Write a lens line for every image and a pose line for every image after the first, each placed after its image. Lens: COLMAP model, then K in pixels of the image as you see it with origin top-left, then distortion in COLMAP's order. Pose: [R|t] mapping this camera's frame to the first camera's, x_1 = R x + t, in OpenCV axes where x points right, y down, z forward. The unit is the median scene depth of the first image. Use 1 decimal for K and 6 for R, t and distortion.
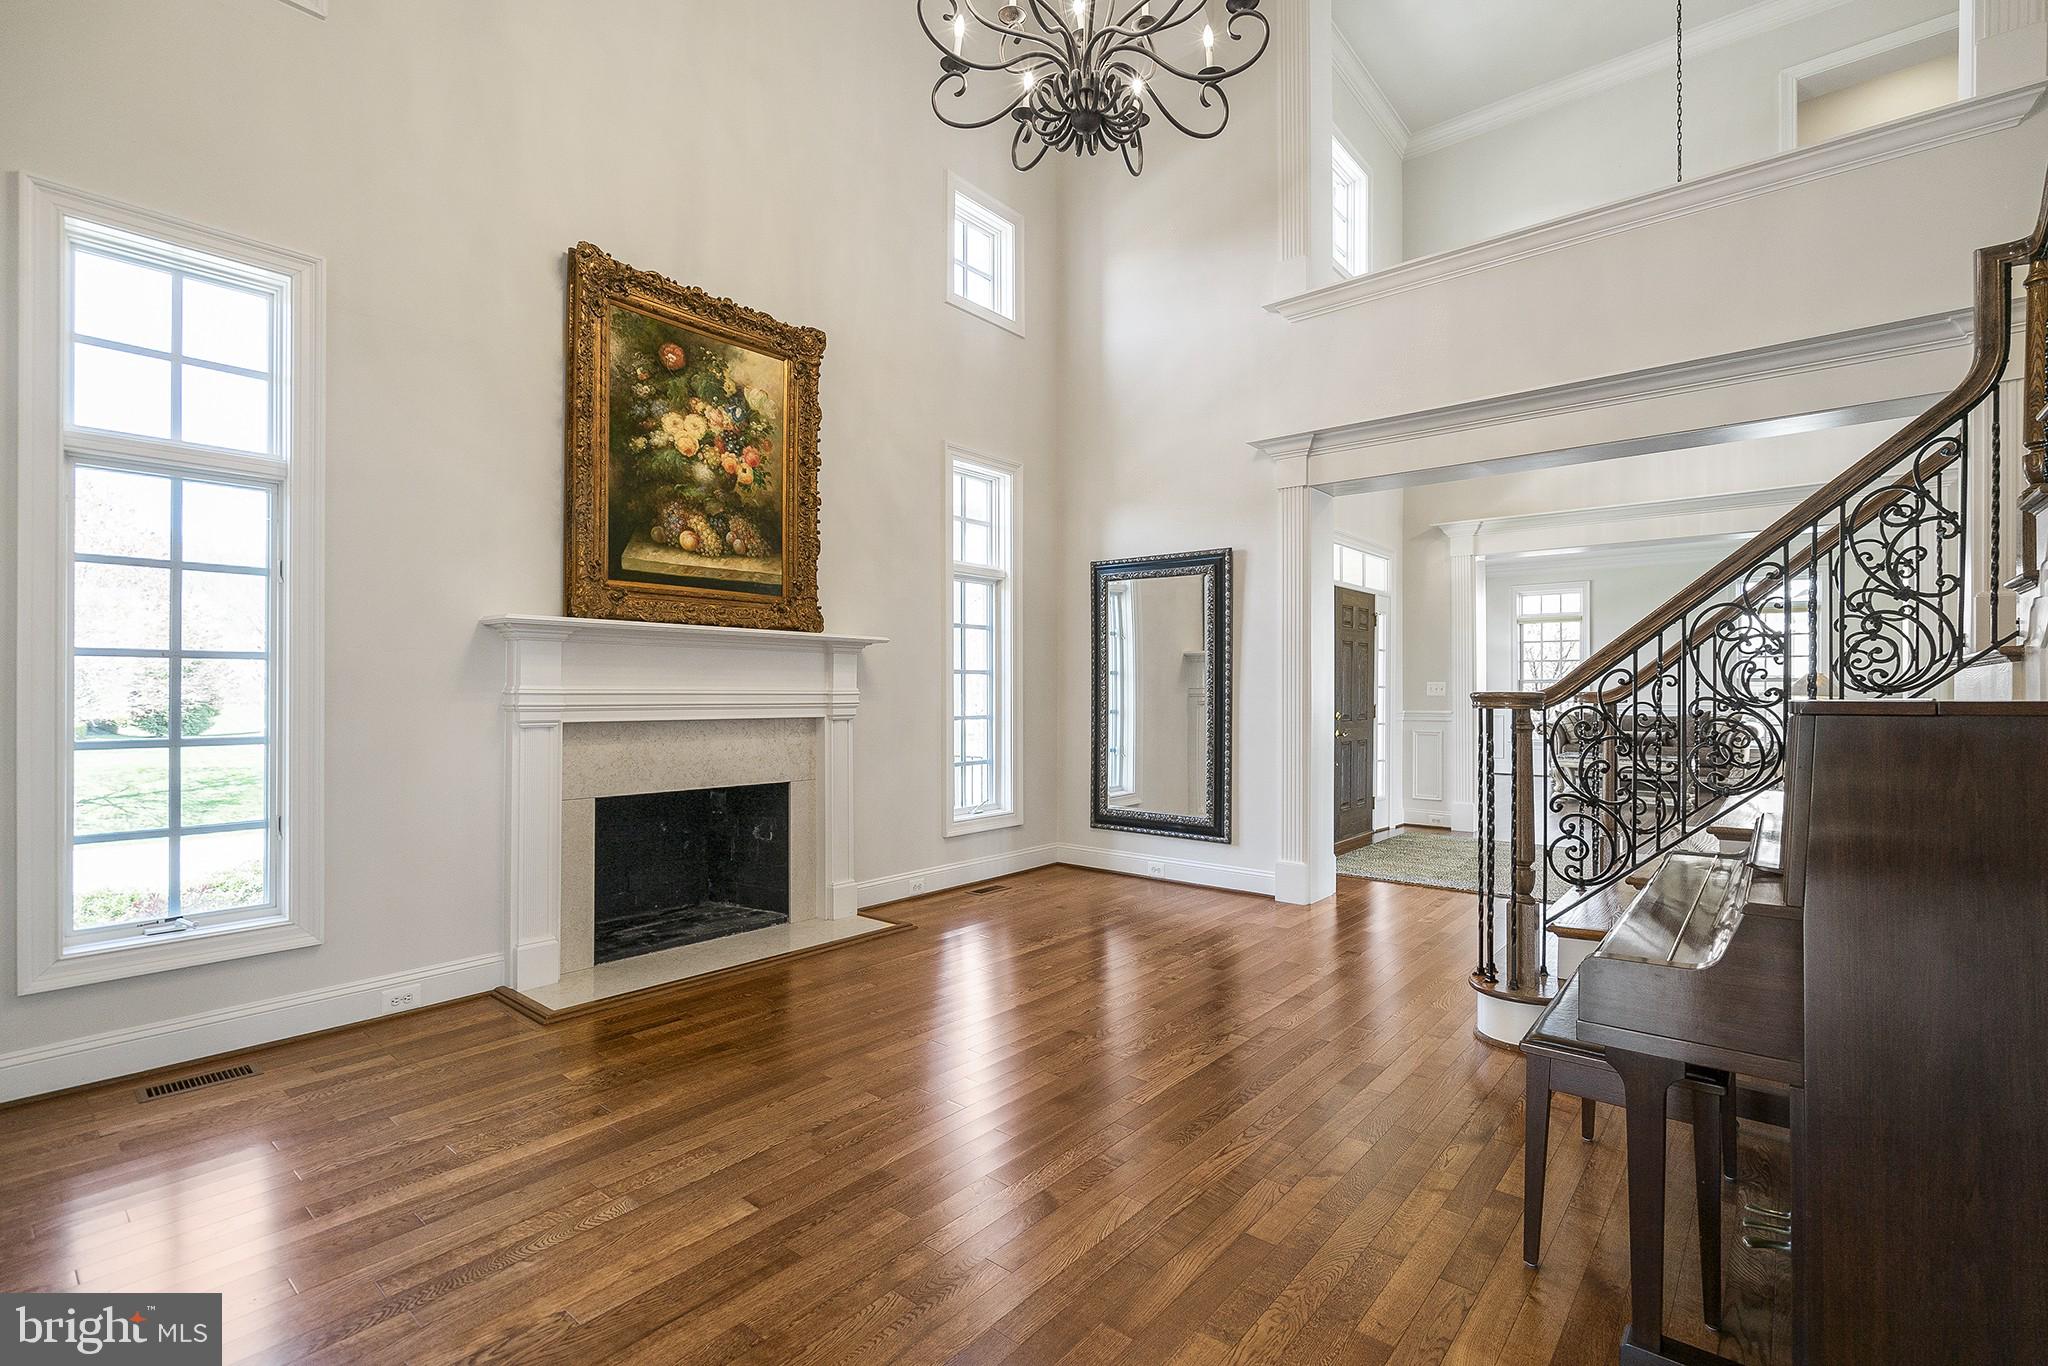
lens RADIAL K [[924.7, 0, 1015.0], [0, 924.7, 684.1], [0, 0, 1]] dist [0.010208, 0.000776]
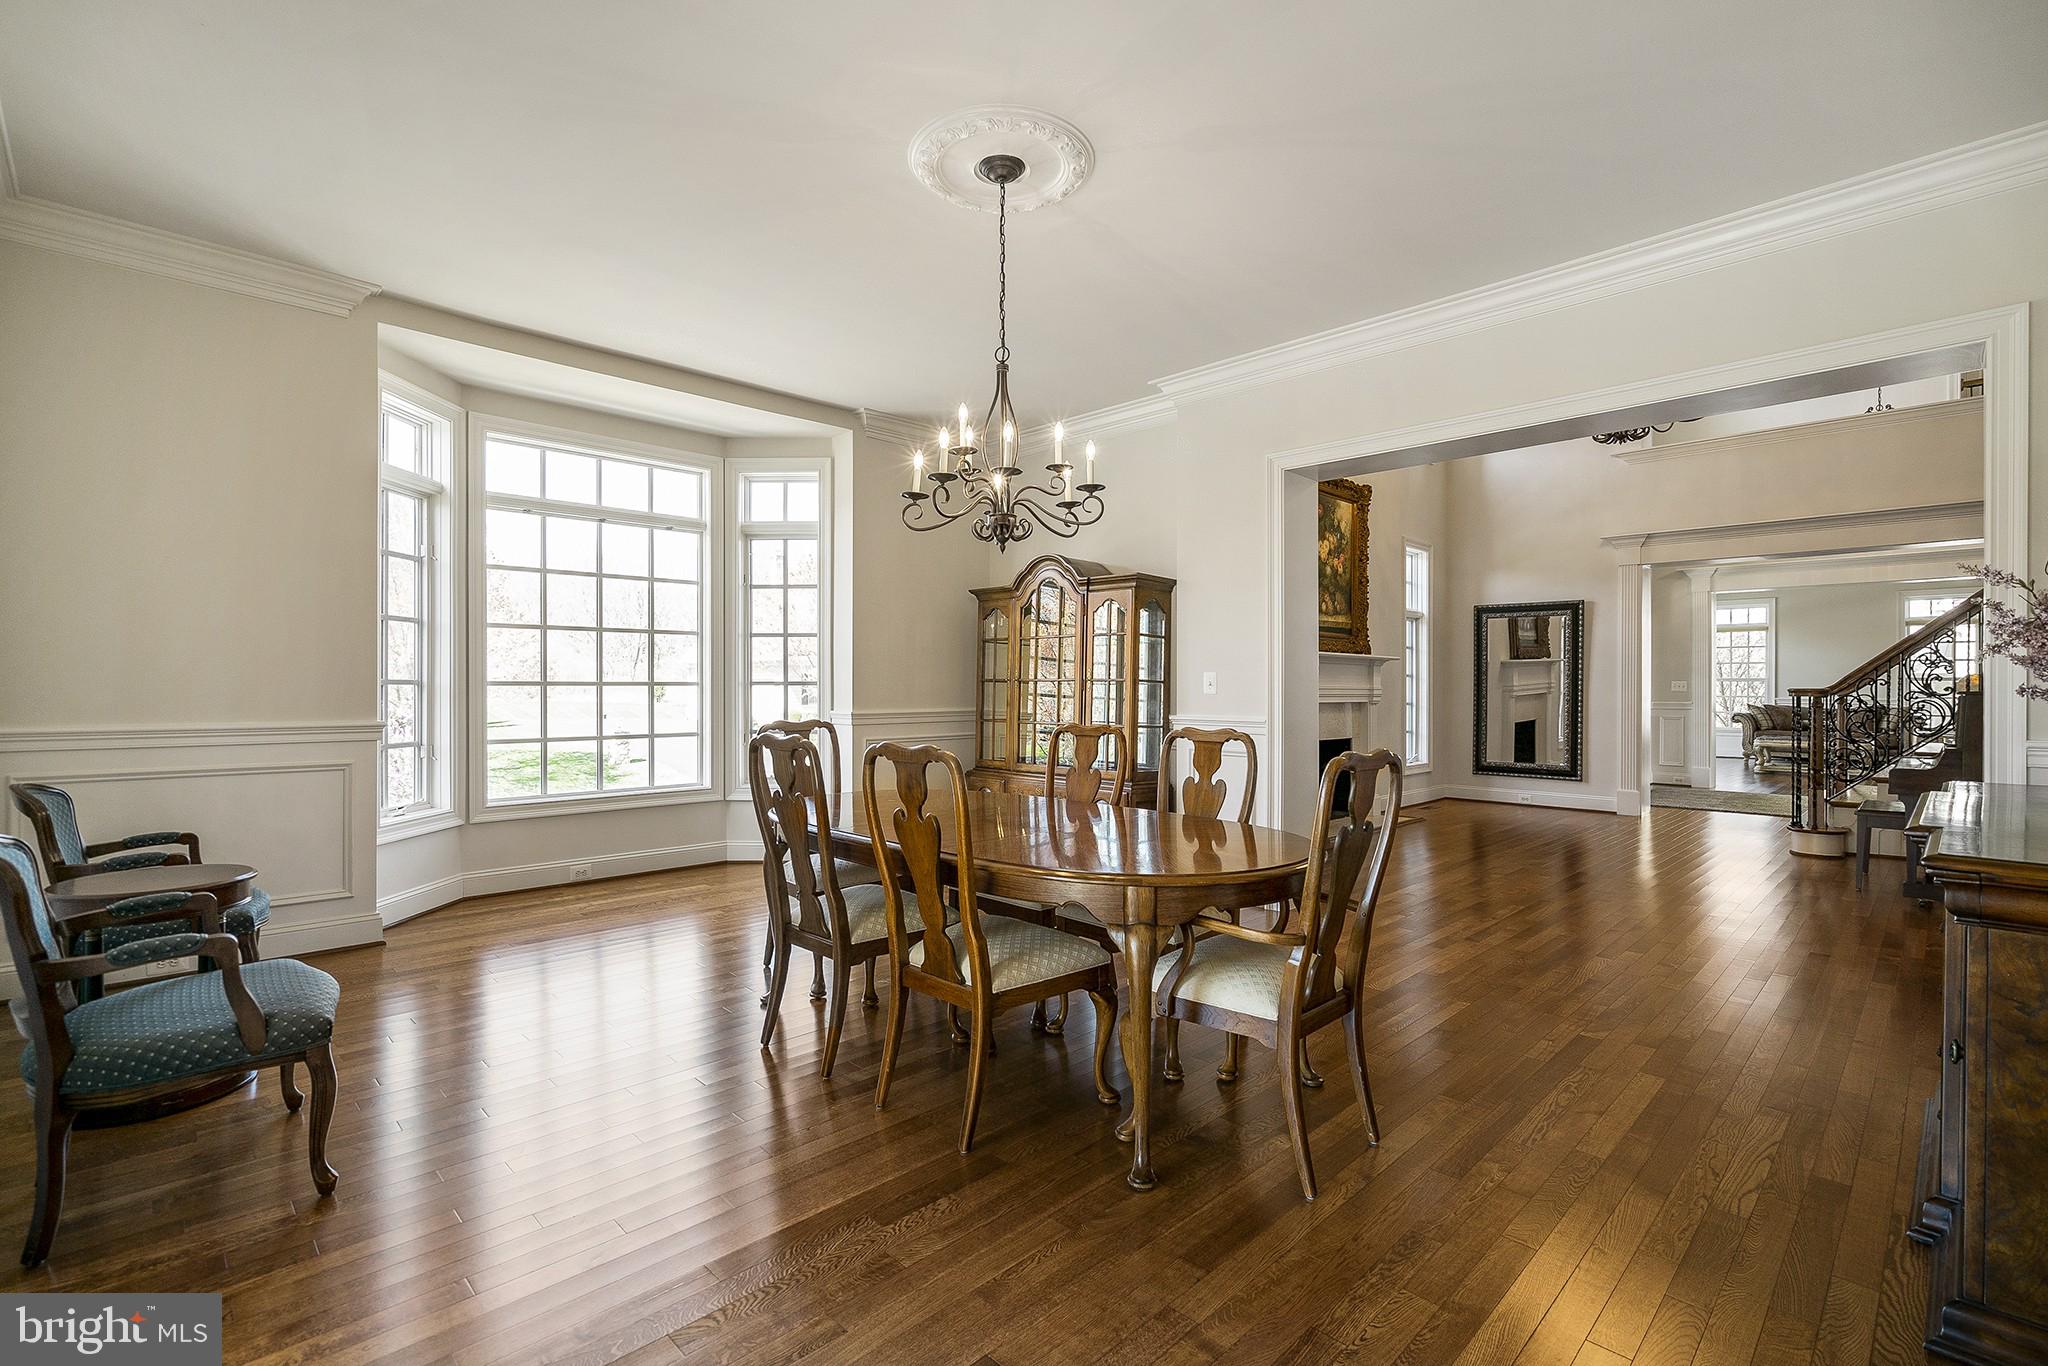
lens RADIAL K [[924.7, 0, 1028.7], [0, 924.7, 689.9], [0, 0, 1]] dist [0.010208, 0.000776]
pose [[0.996403, 0.002612, -0.084704, -0.622630], [-0.001695, 0.999939, 0.010896, -0.005355], [0.084728, -0.010713, 0.996347, -0.738009]]
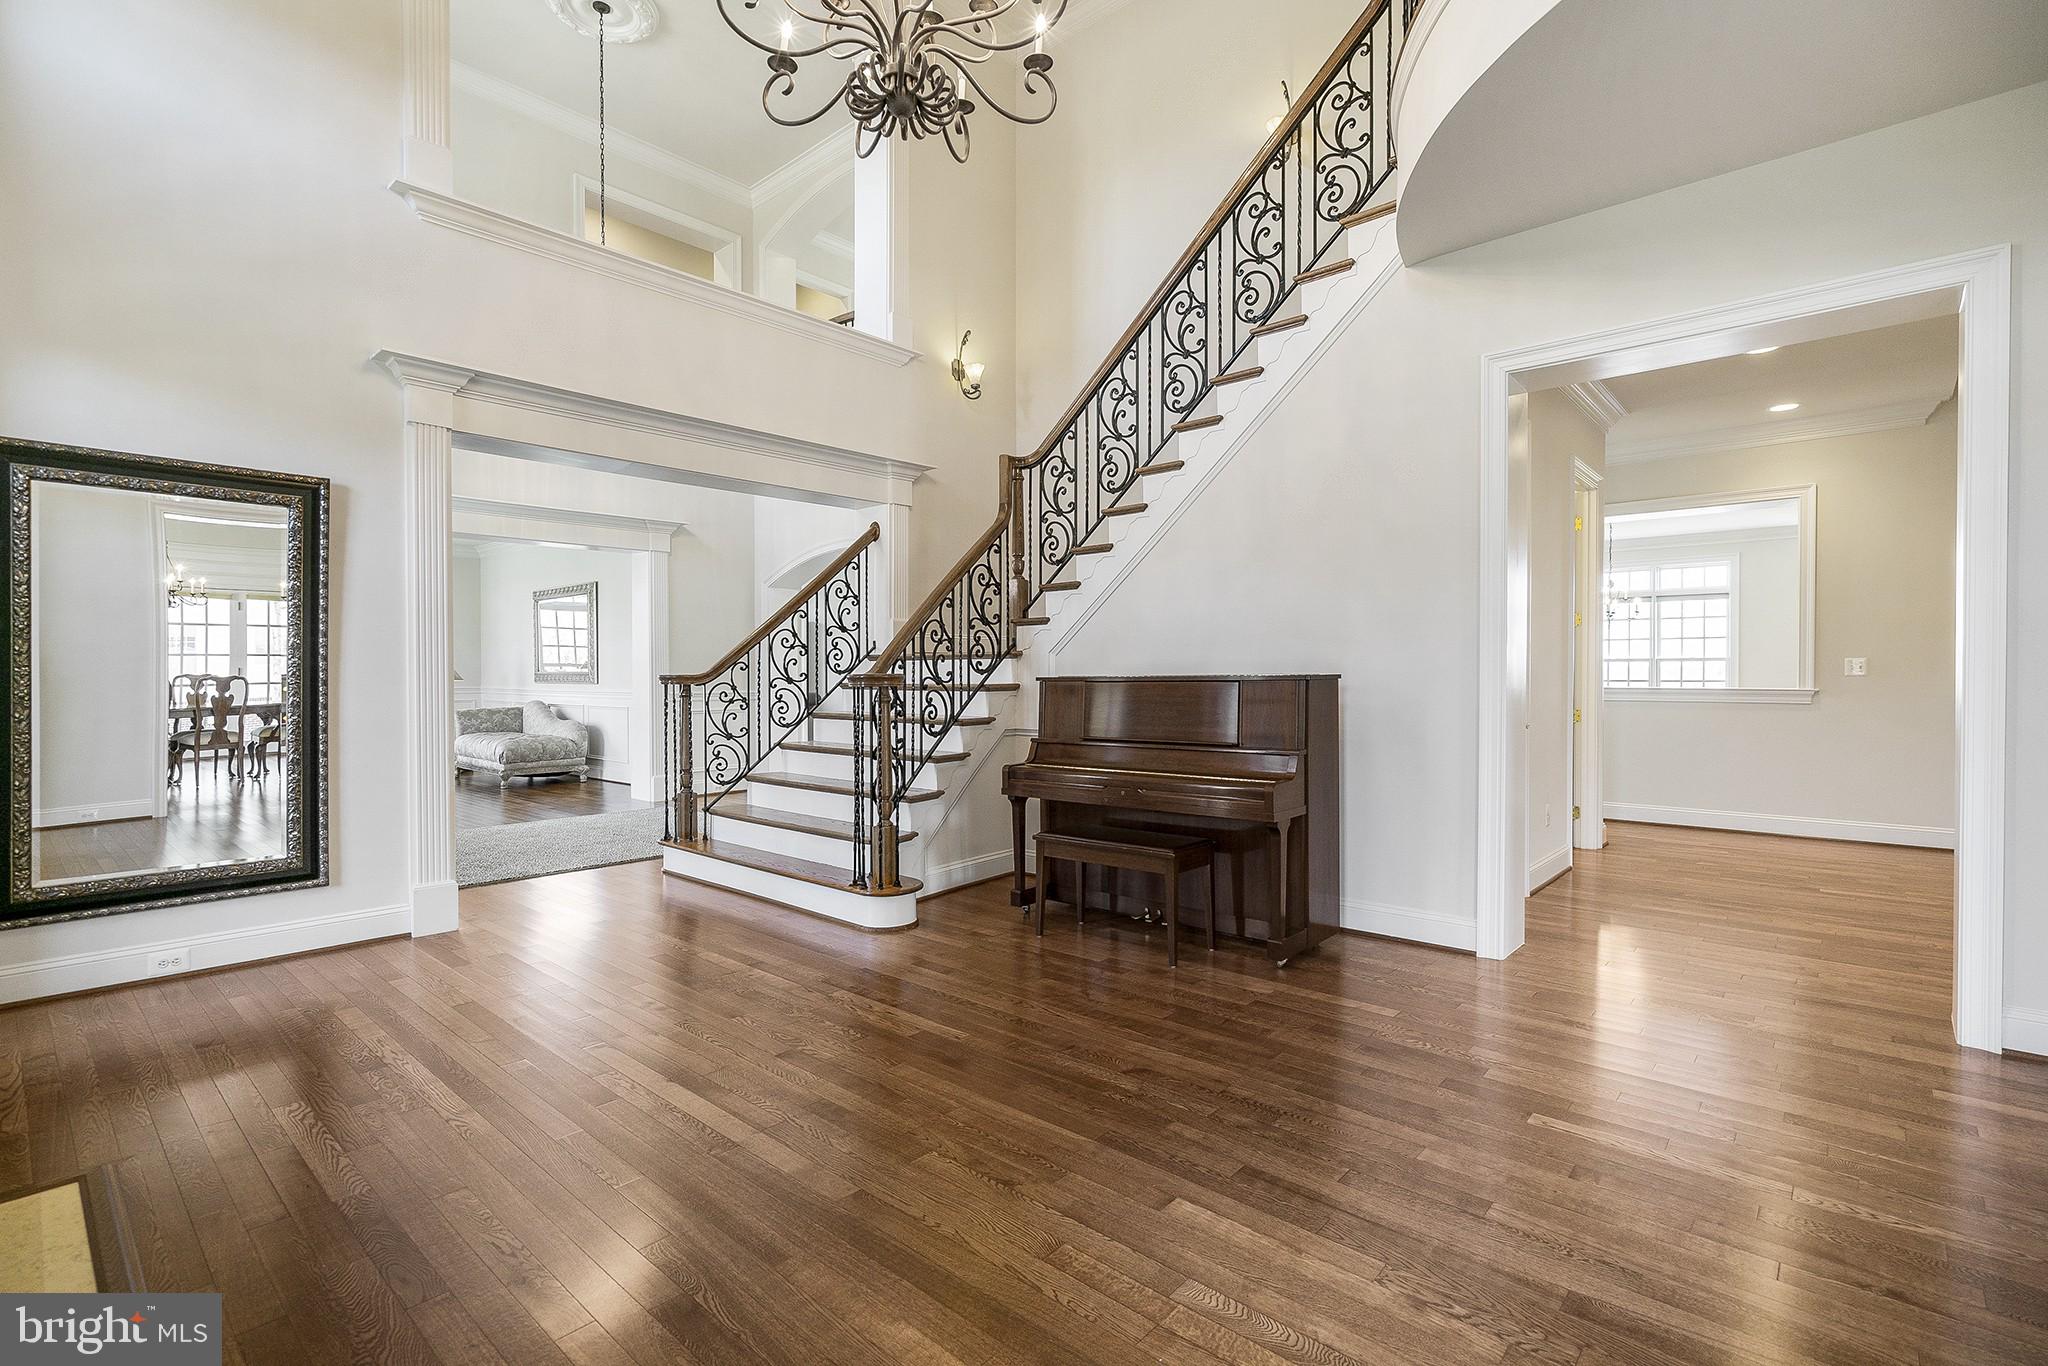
lens RADIAL K [[924.7, 0, 1022.8], [0, 924.7, 676.4], [0, 0, 1]] dist [0.010208, 0.000776]
pose [[0.035493, -0.004401, 0.999360, -0.495584], [-0.004314, 0.999980, 0.004557, 0.002813], [-0.999361, -0.004473, 0.035473, 0.443284]]
